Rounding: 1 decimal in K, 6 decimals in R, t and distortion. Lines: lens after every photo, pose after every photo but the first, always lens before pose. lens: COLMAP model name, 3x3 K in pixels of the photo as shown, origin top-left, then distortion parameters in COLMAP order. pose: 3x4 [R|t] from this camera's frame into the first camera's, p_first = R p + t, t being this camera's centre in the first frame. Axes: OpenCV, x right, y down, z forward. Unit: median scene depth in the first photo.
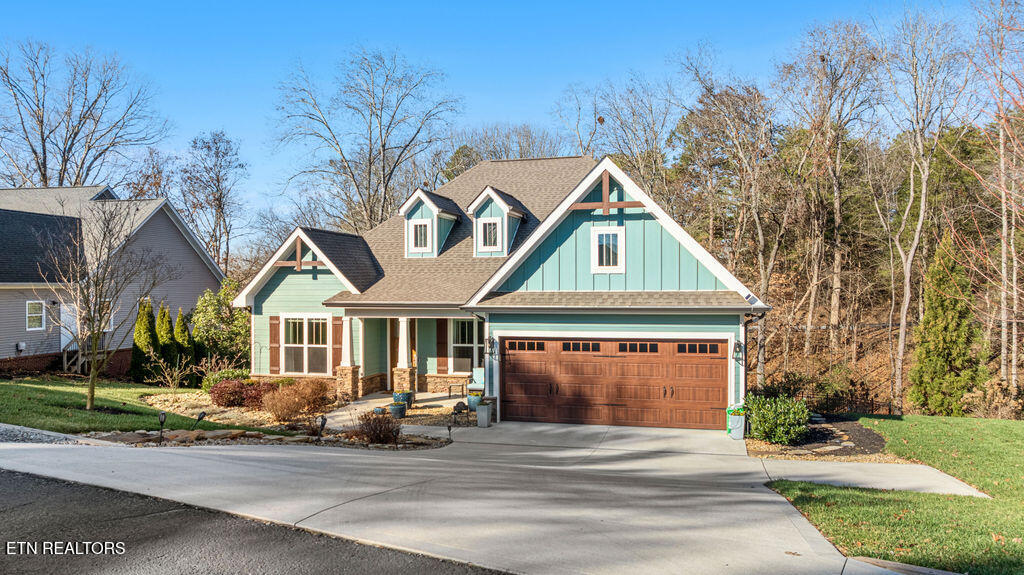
lens RADIAL K [[726.4, 0, 515.6], [0, 726.4, 290.7], [0, 0, 1]] dist [-0.013208, 0.005840]
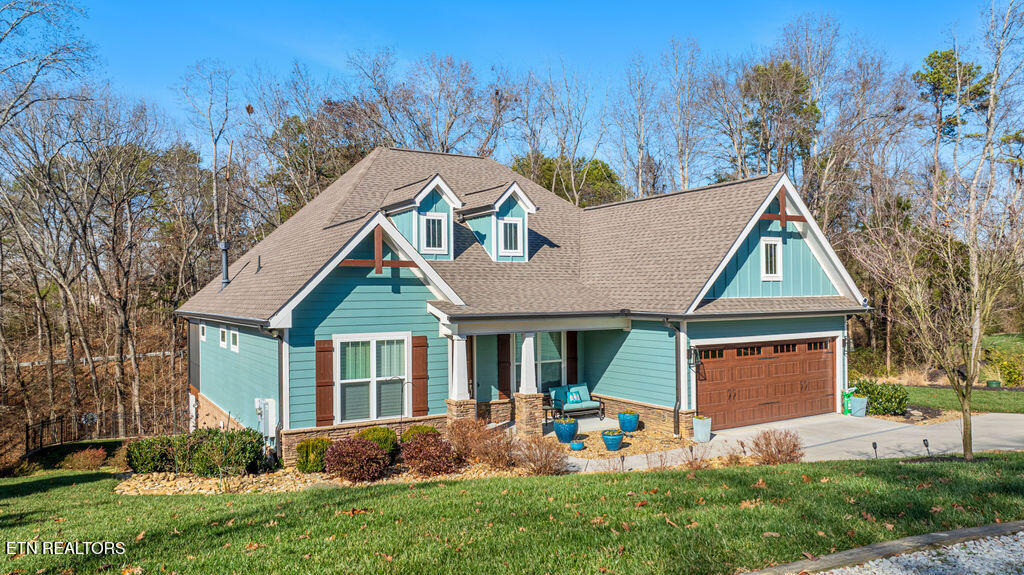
lens RADIAL K [[726.4, 0, 514.4], [0, 726.4, 283.0], [0, 0, 1]] dist [-0.013208, 0.005840]
pose [[0.694580, 0.008729, 0.719362, -0.734089], [0.012374, 0.999634, -0.024078, 0.000430], [-0.719309, 0.025625, 0.694218, 0.422575]]
